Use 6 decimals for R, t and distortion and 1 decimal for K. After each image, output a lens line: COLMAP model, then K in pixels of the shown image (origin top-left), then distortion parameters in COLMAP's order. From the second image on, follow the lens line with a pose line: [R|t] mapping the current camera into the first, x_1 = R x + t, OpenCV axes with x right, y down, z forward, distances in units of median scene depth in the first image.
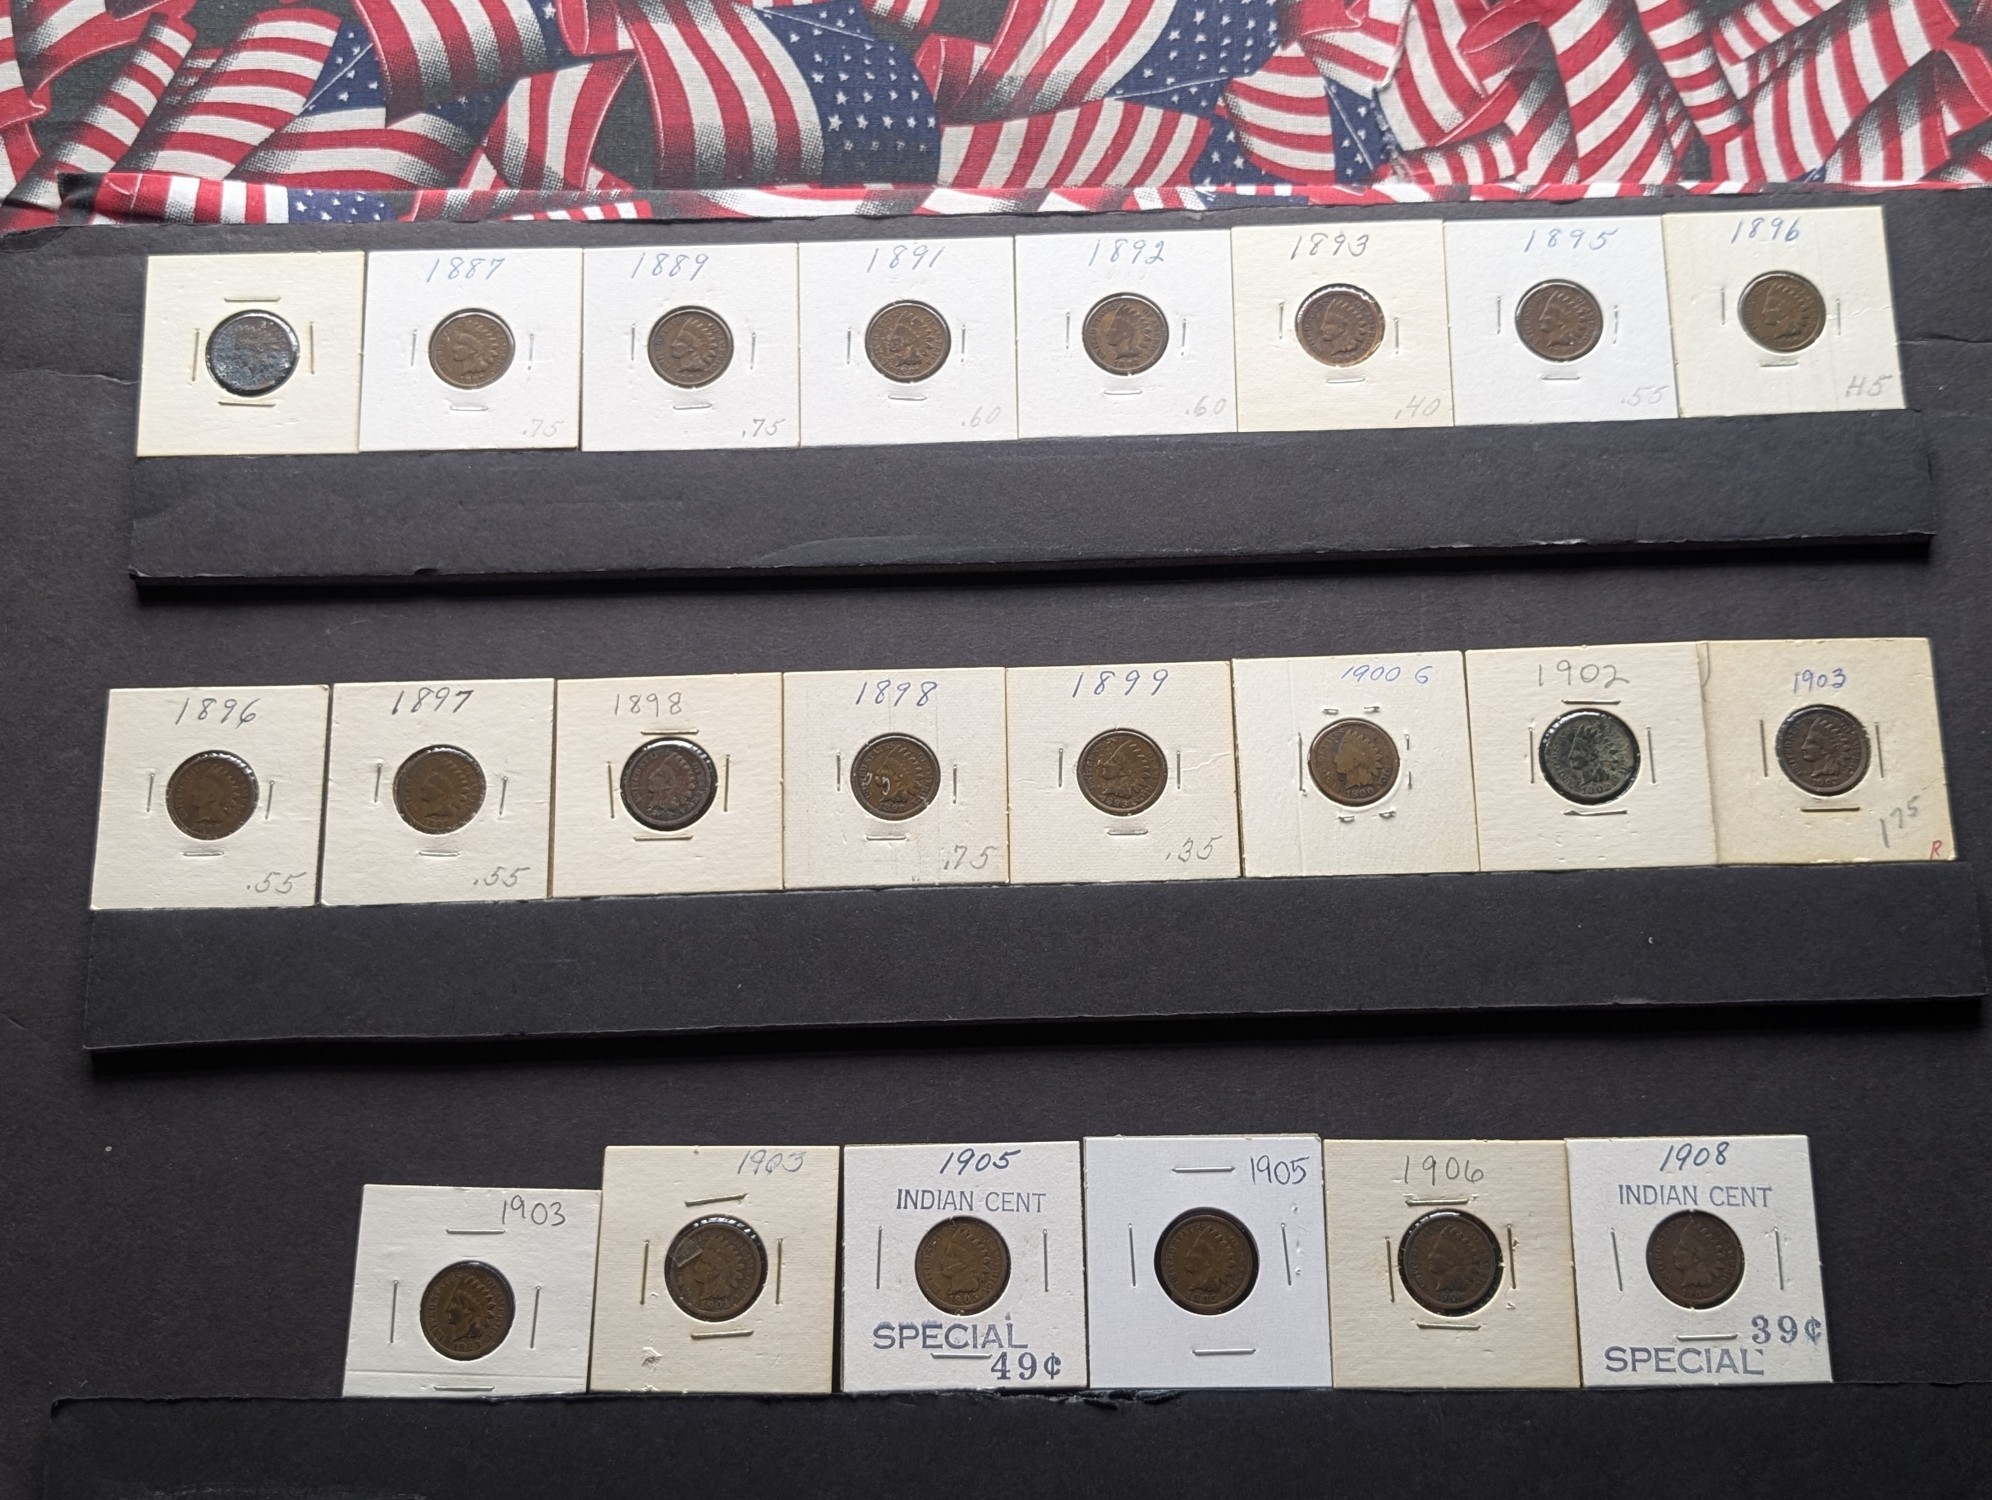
lens RADIAL K [[2422.7, 0, 996.0], [0, 2422.7, 750.0], [0, 0, 1]] dist [0.109560, -0.636426]
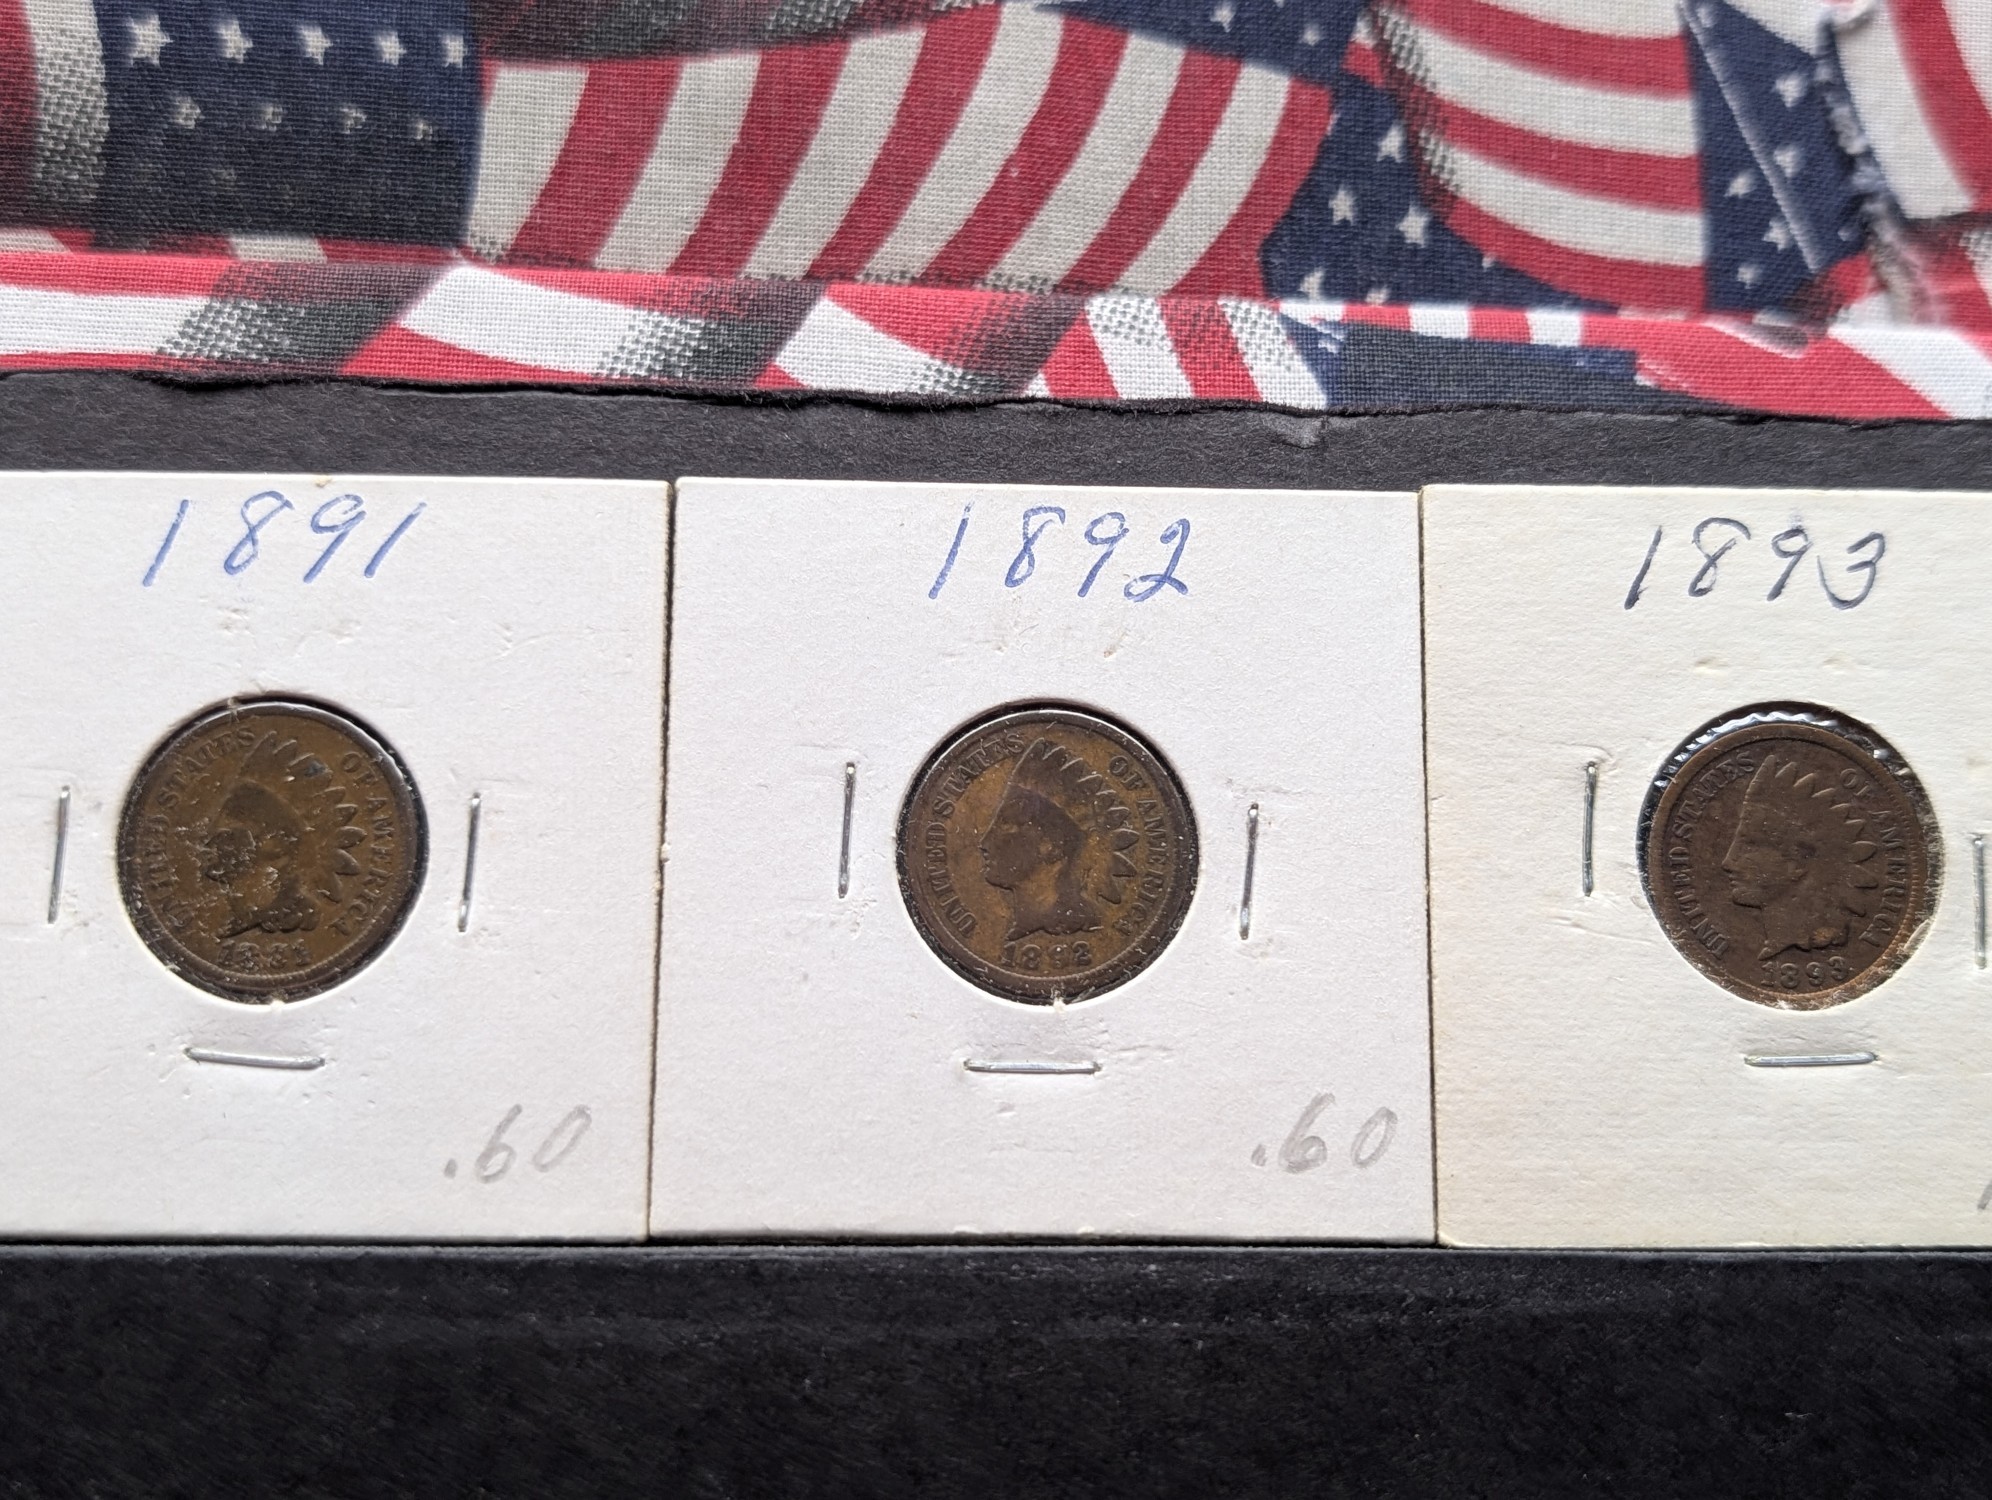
lens RADIAL K [[2422.7, 0, 996.0], [0, 2422.7, 750.0], [0, 0, 1]] dist [0.109560, -0.636426]
pose [[0.997636, 0.036539, 0.058200, 0.030005], [-0.039544, 0.997897, 0.051359, -0.195592], [-0.056201, -0.053540, 0.996983, 0.710543]]
